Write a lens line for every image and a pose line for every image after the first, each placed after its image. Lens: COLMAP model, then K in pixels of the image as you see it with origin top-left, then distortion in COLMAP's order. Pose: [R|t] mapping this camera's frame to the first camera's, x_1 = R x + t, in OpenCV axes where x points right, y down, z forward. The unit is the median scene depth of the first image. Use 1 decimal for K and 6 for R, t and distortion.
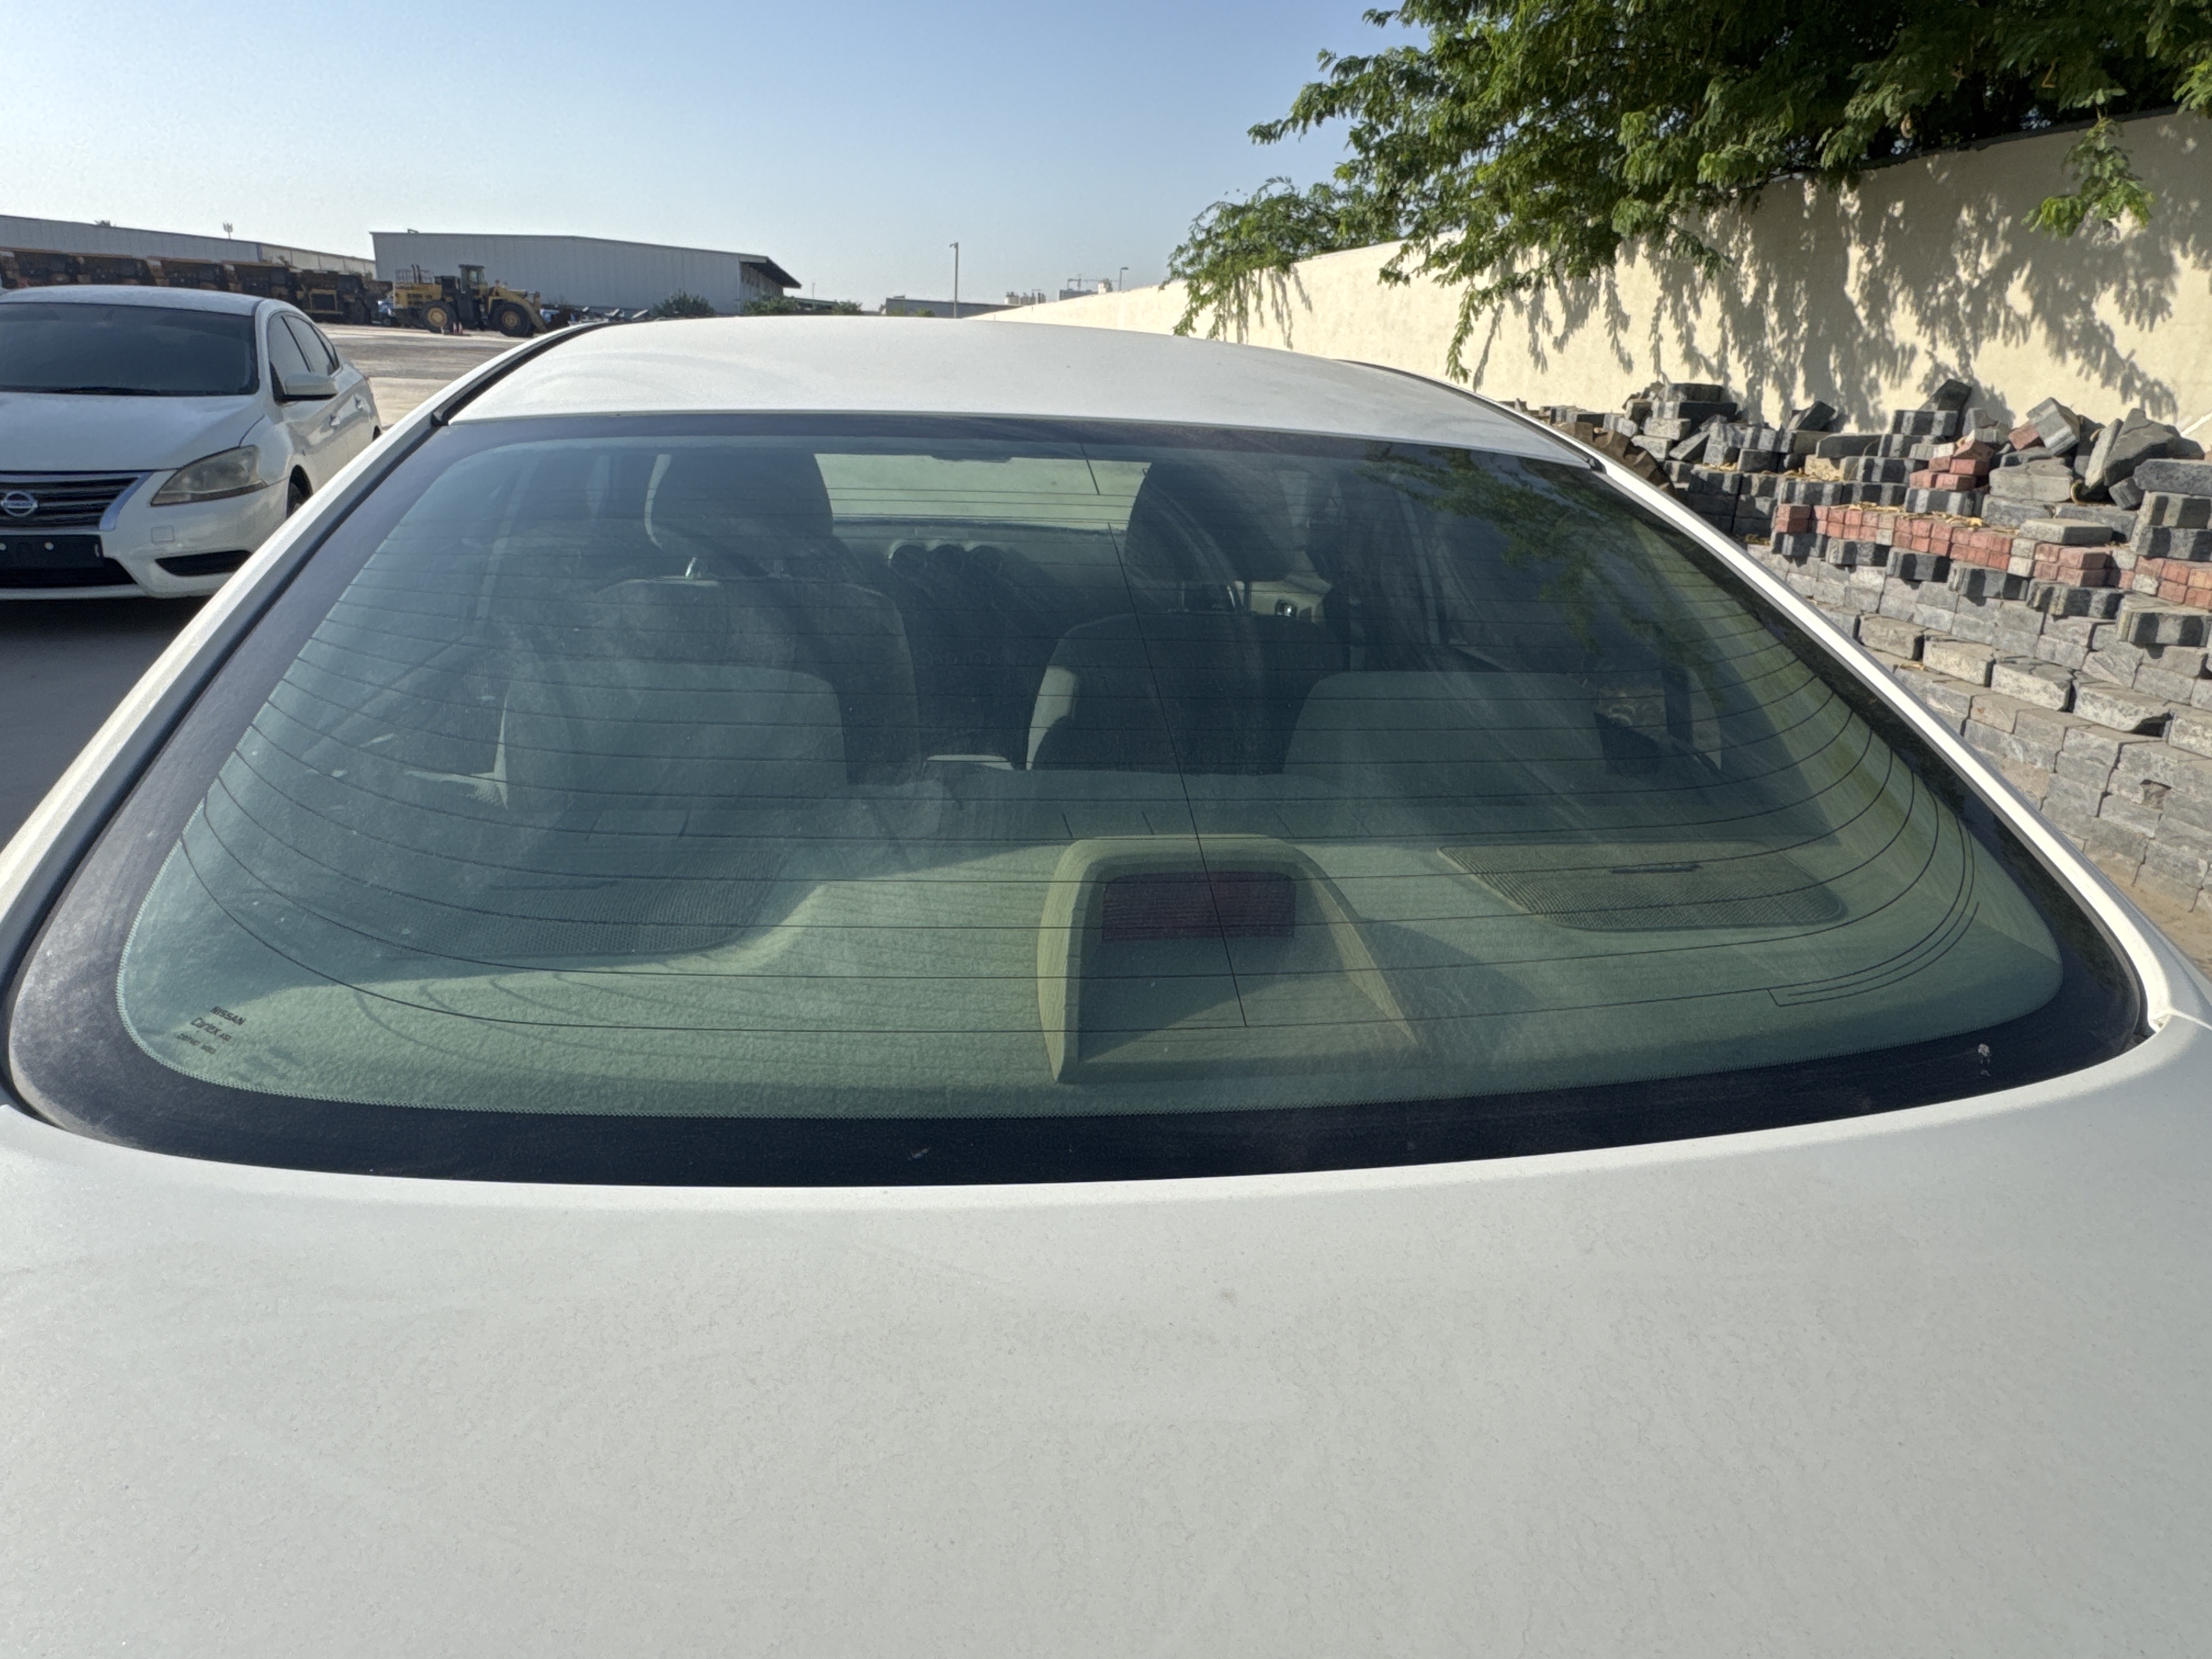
lens RADIAL K [[1357.0, 0, 1121.1], [0, 1357.0, 851.9], [0, 0, 1]] dist [0.000396, -0.002626]
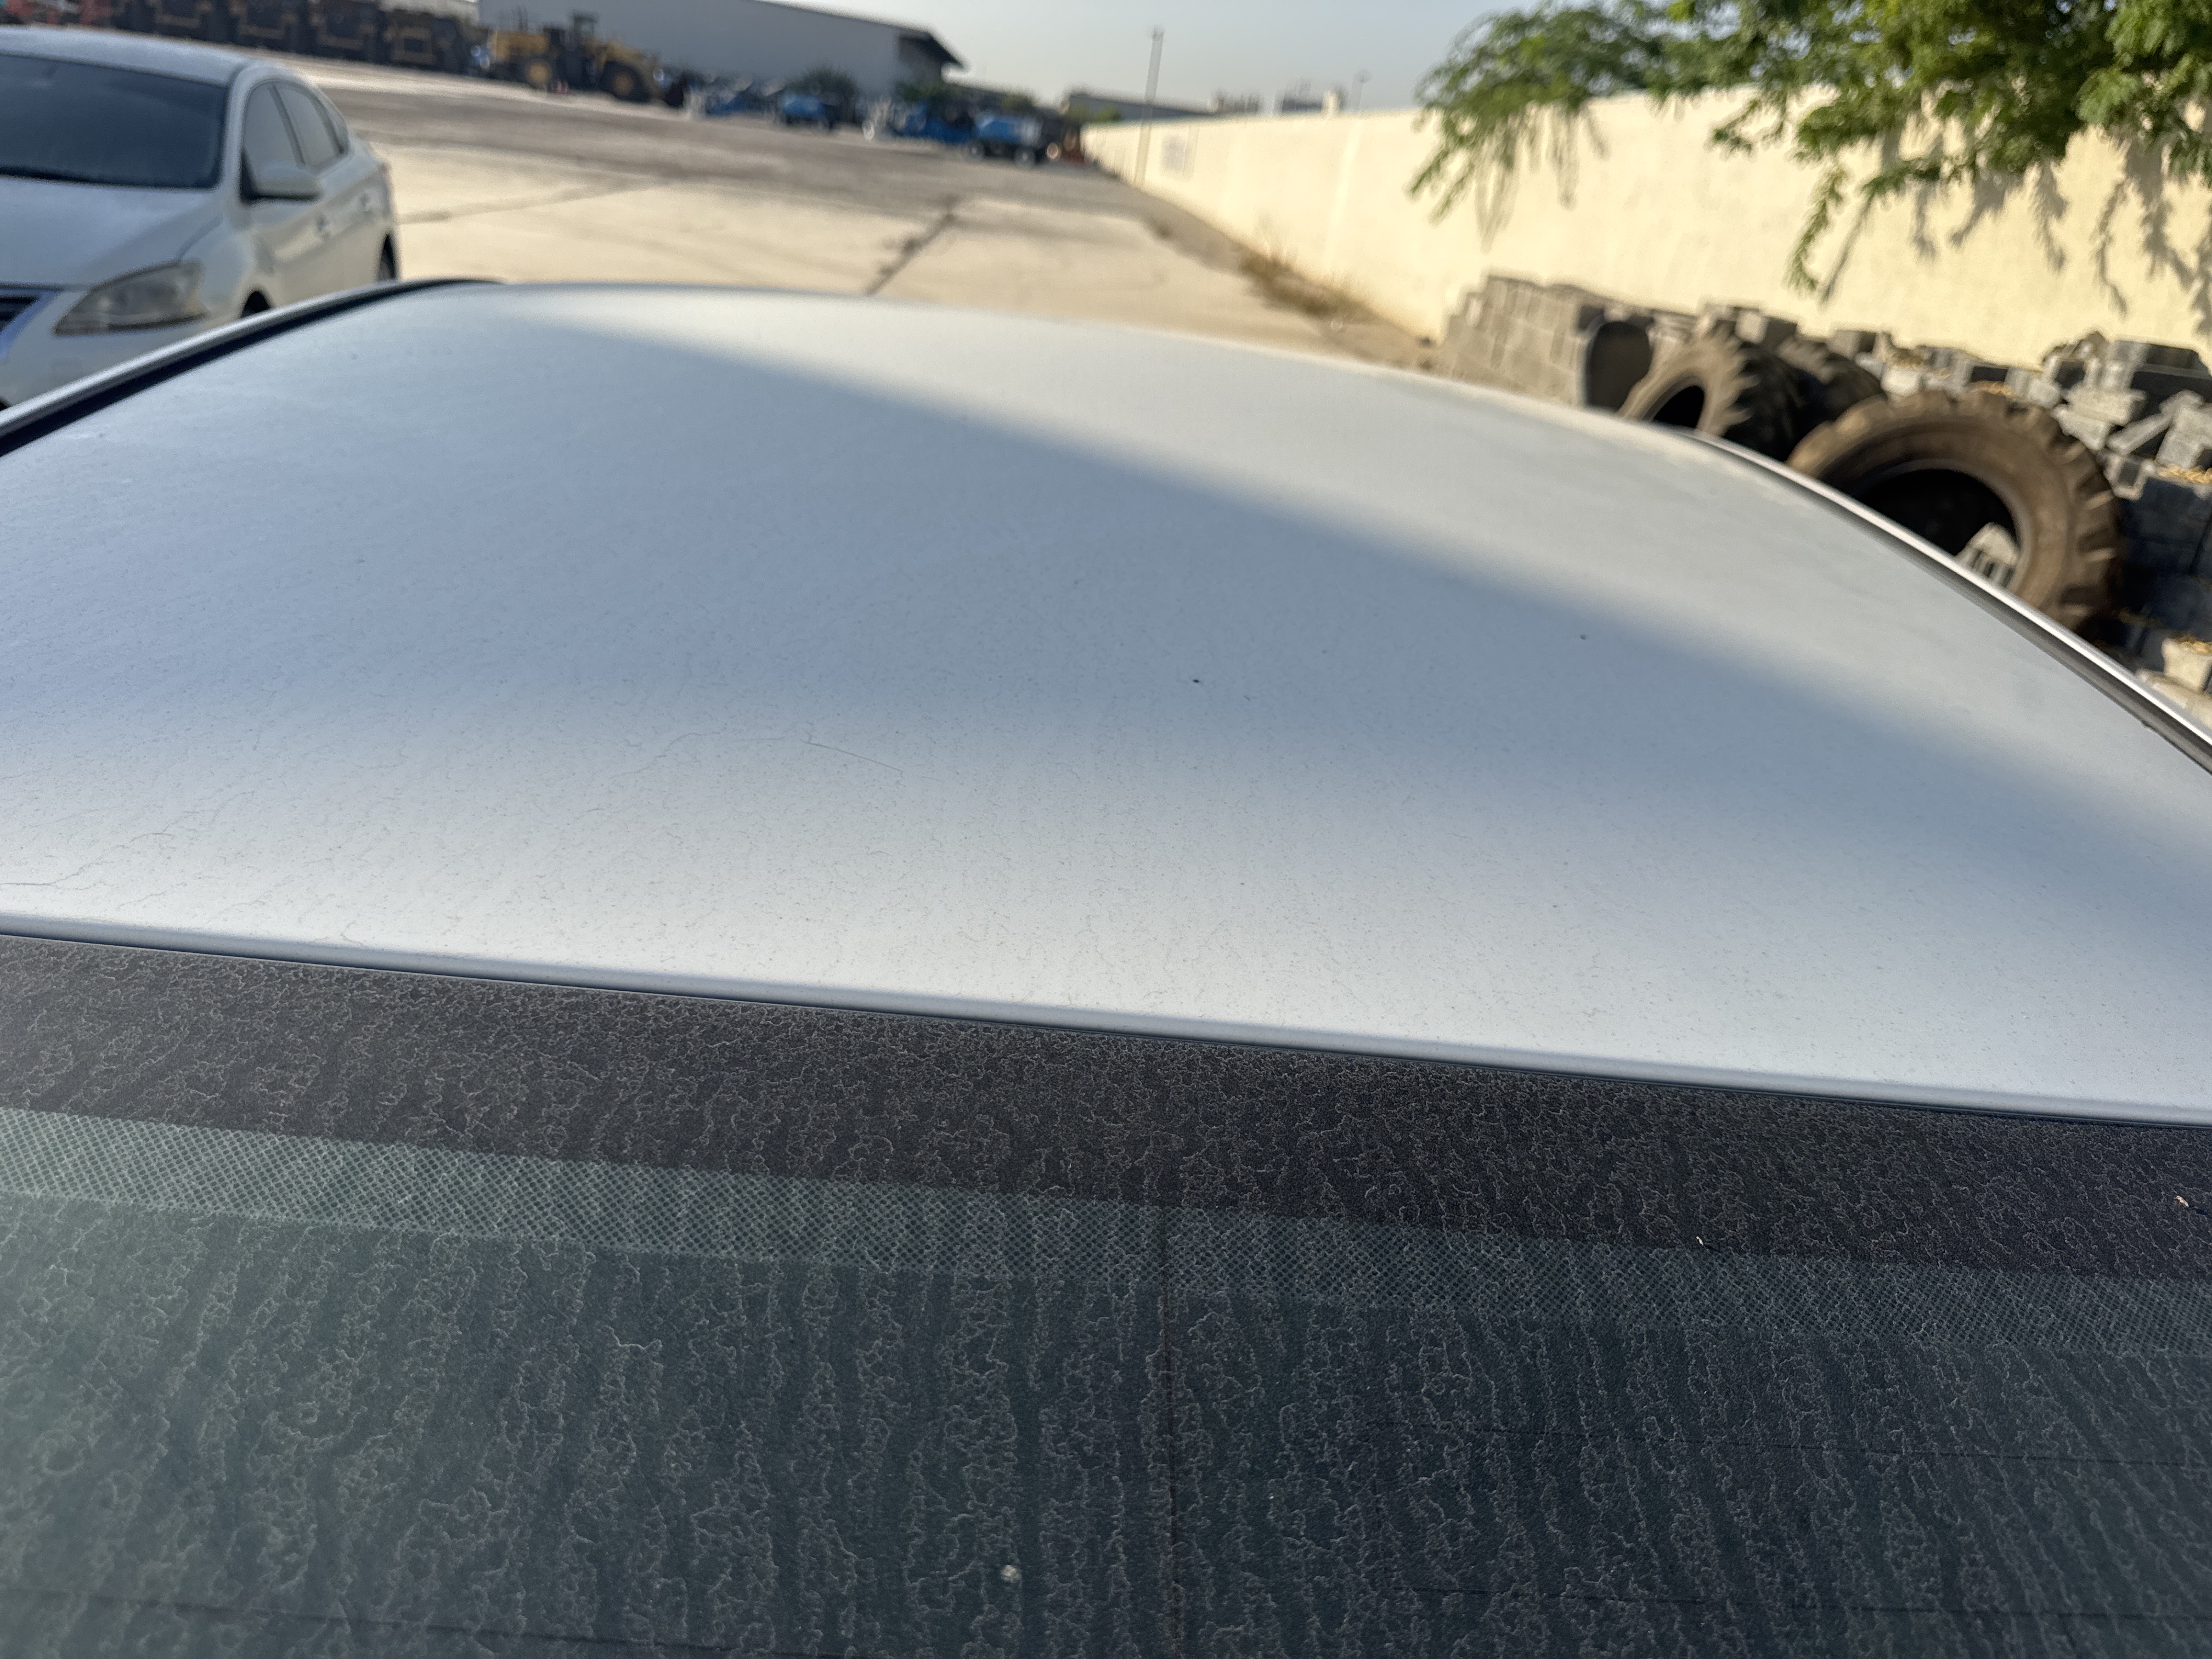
lens RADIAL K [[1615.2, 0, 1116.4], [0, 1615.2, 869.8], [0, 0, 1]] dist [0.020155, -0.030111]
pose [[0.988767, 0.120599, -0.088294, -0.003288], [-0.115634, 0.991517, 0.059357, -0.073030], [0.094703, -0.048480, 0.994324, 0.121700]]
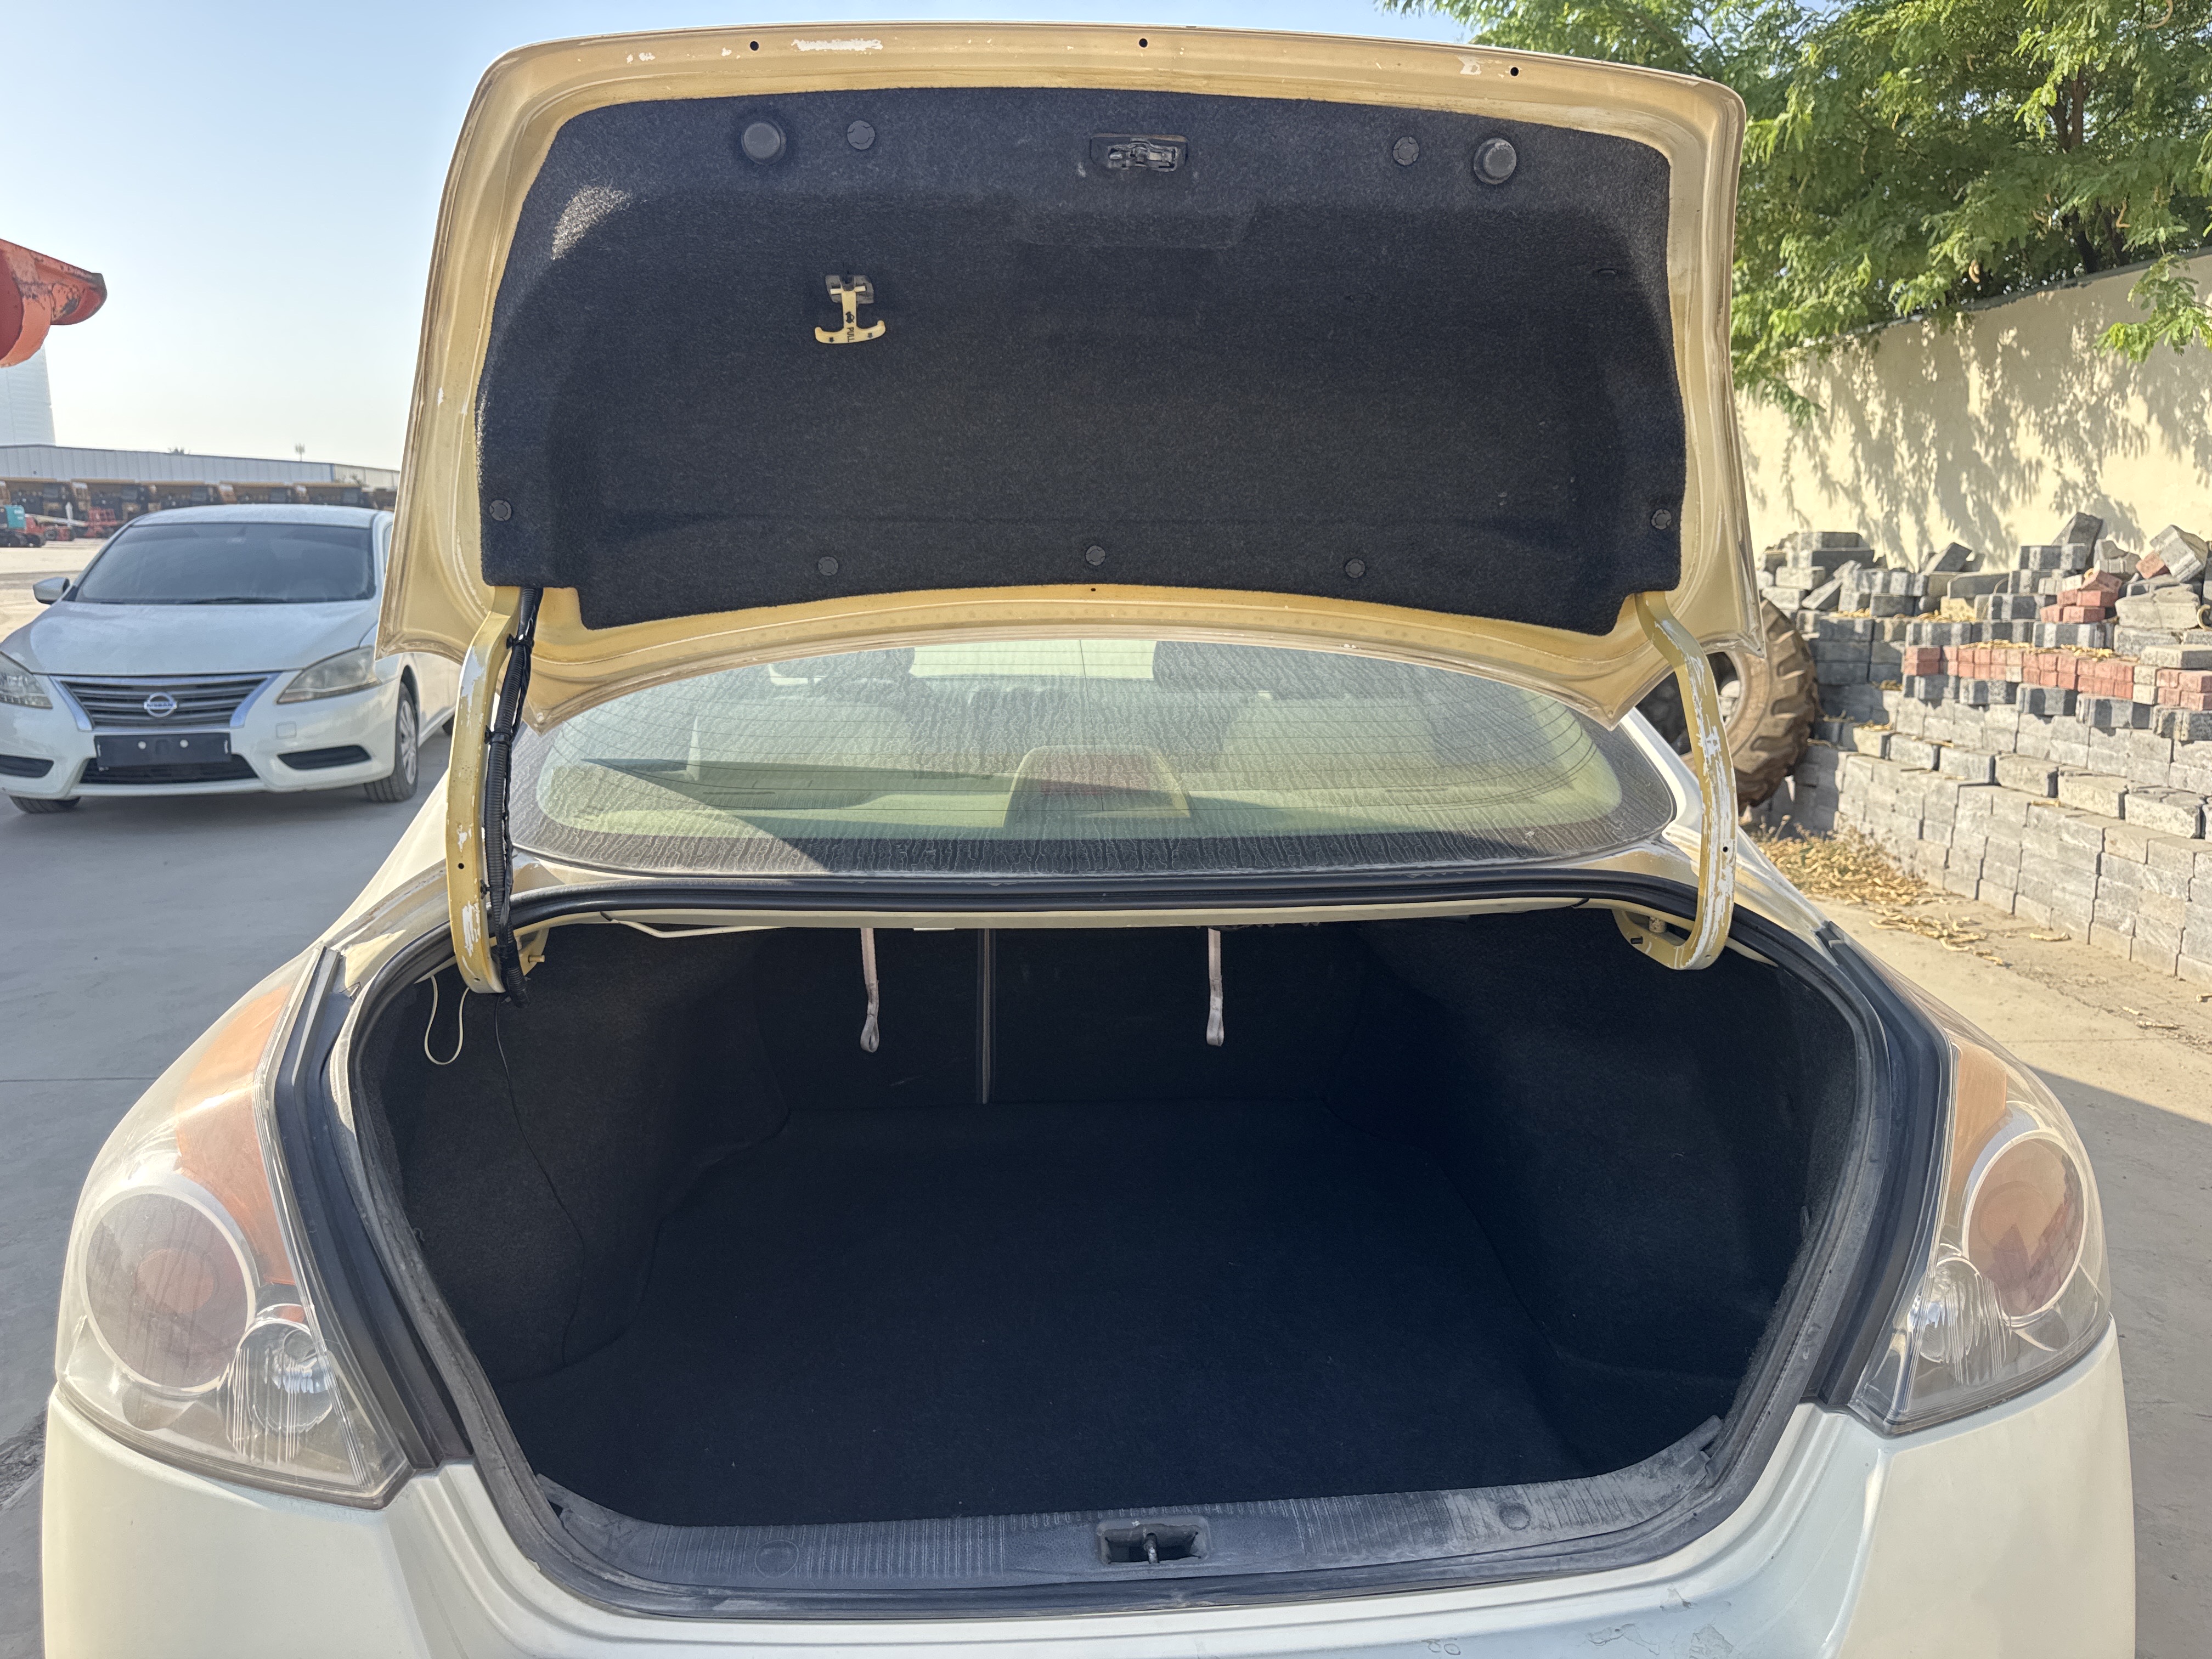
lens RADIAL K [[1615.2, 0, 1110.3], [0, 1615.2, 851.0], [0, 0, 1]] dist [0.020155, -0.030111]
pose [[0.995243, -0.024344, -0.094332, 0.033880], [0.008729, 0.986665, -0.162530, 0.059757], [0.097030, 0.160933, 0.982184, -0.132848]]
